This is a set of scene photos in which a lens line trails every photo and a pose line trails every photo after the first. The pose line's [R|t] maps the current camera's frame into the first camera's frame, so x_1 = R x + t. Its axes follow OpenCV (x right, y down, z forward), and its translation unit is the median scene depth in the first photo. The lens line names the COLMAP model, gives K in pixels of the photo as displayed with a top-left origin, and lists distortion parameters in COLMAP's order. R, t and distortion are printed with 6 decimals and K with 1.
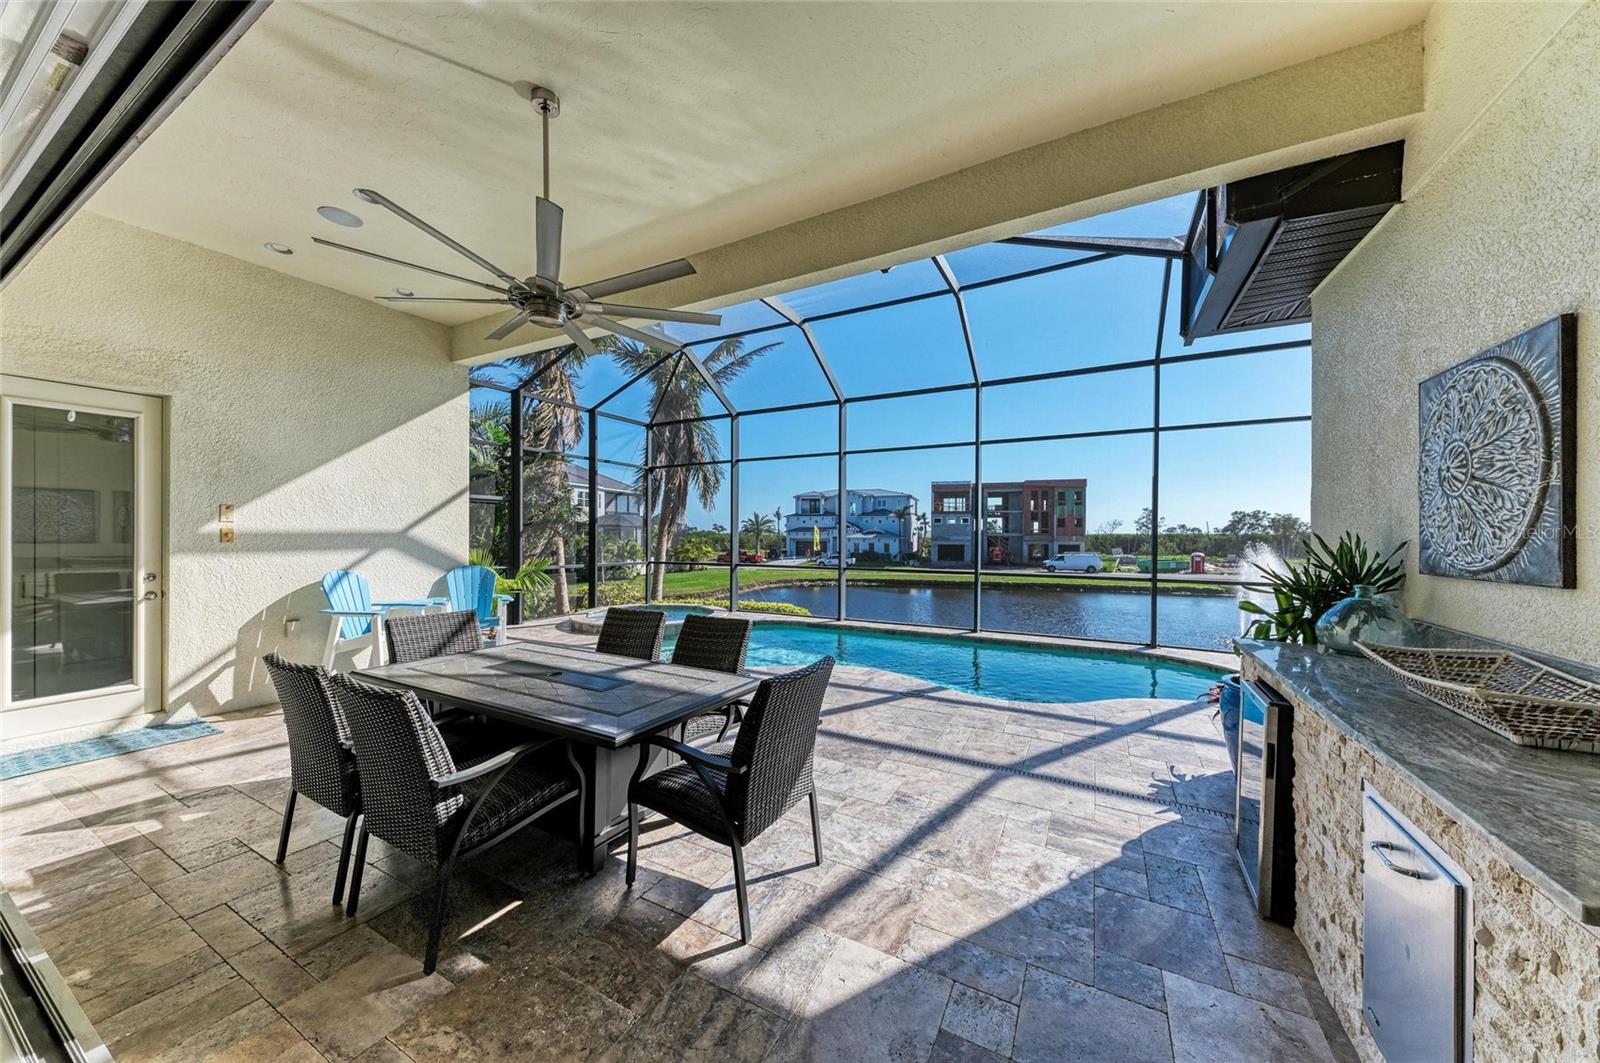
lens RADIAL K [[556.9, 0, 800.0], [0, 556.9, 531.5], [0, 0, 1]] dist [0.006519, -0.000004]
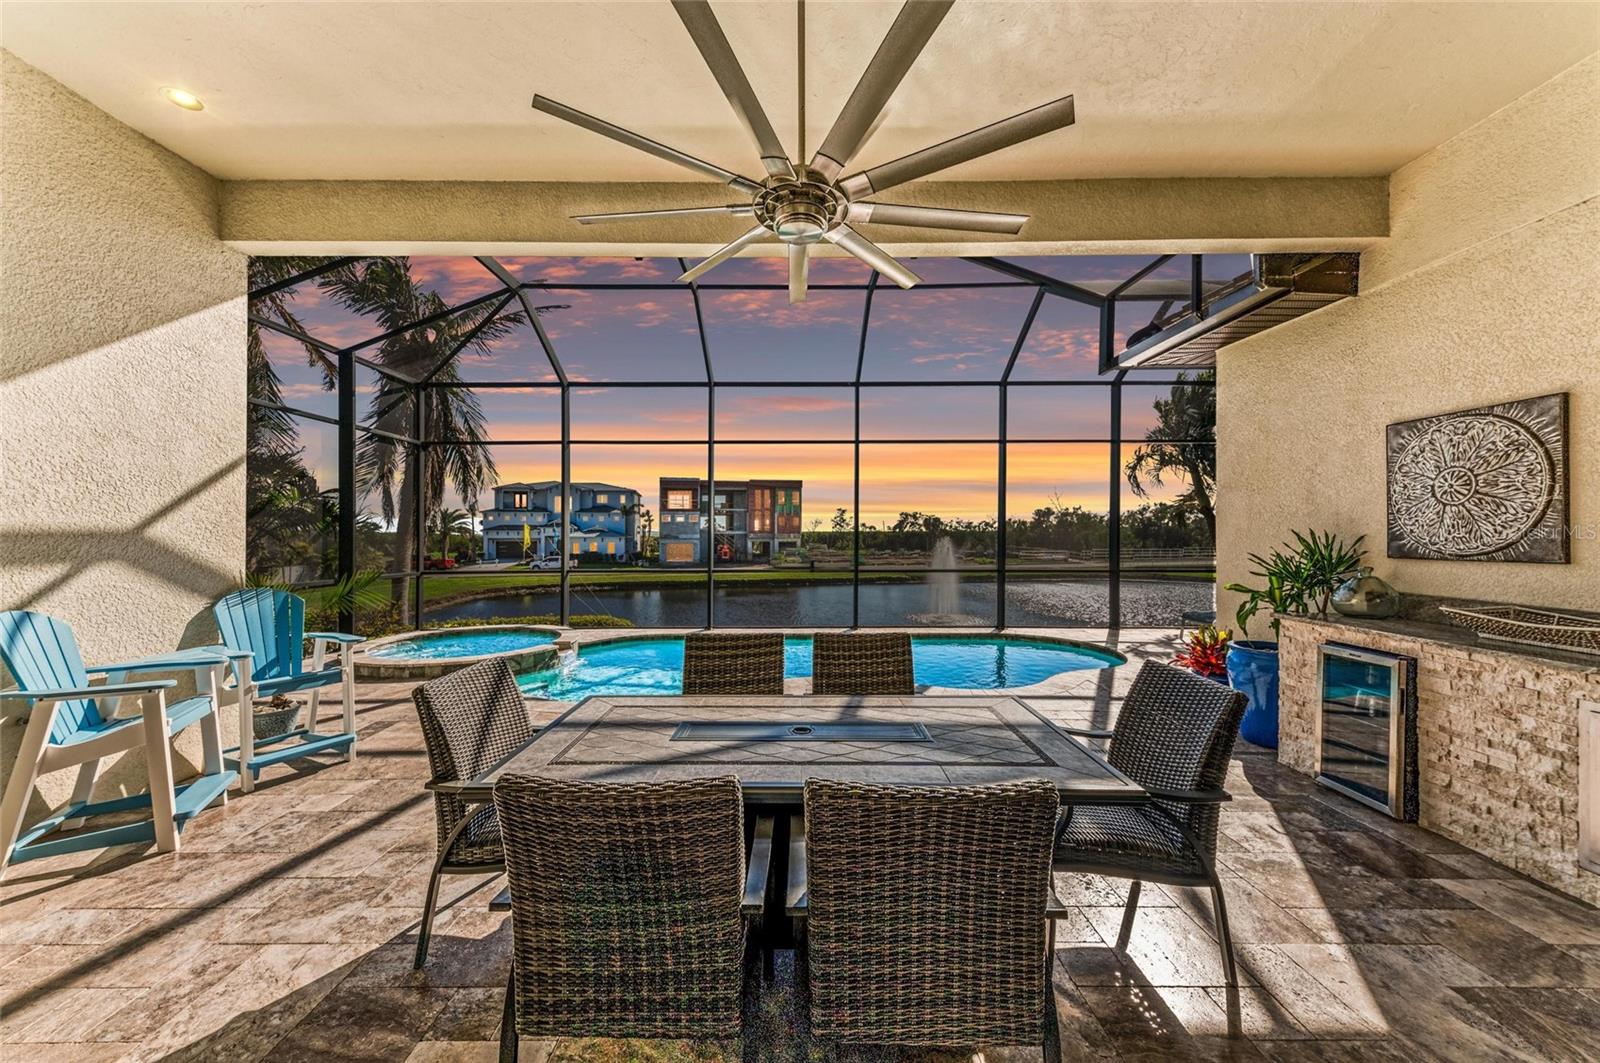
lens RADIAL K [[578.3, 0, 800.0], [0, 578.3, 531.5], [0, 0, 1]] dist [0.017210, -0.007556]
pose [[0.875839, -0.003781, 0.482589, -0.250855], [0.002245, 0.999990, 0.003761, -0.000304], [-0.482599, -0.002210, 0.875839, 0.111579]]
